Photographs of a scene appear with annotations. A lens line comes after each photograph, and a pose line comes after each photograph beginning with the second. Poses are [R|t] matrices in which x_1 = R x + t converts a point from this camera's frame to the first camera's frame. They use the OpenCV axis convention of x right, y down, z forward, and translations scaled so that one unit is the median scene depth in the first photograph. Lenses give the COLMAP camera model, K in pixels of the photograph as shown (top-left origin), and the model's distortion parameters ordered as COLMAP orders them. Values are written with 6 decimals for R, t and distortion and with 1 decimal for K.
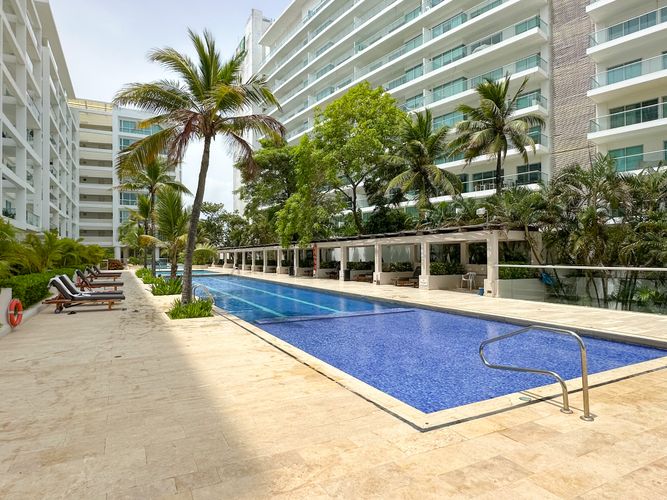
lens RADIAL K [[411.7, 0, 333.5], [0, 411.7, 250.0], [0, 0, 1]] dist [0.000428, -0.000010]
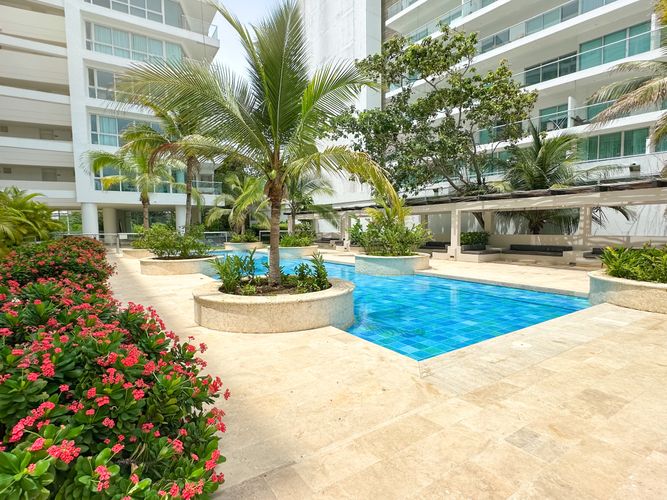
lens RADIAL K [[325.9, 0, 333.5], [0, 325.9, 250.0], [0, 0, 1]] dist [-0.000730, -0.000146]
pose [[0.985090, -0.023840, 0.170379, -0.315379], [0.009104, 0.996188, 0.086750, 0.009613], [-0.171797, -0.083906, 0.981553, 0.585440]]
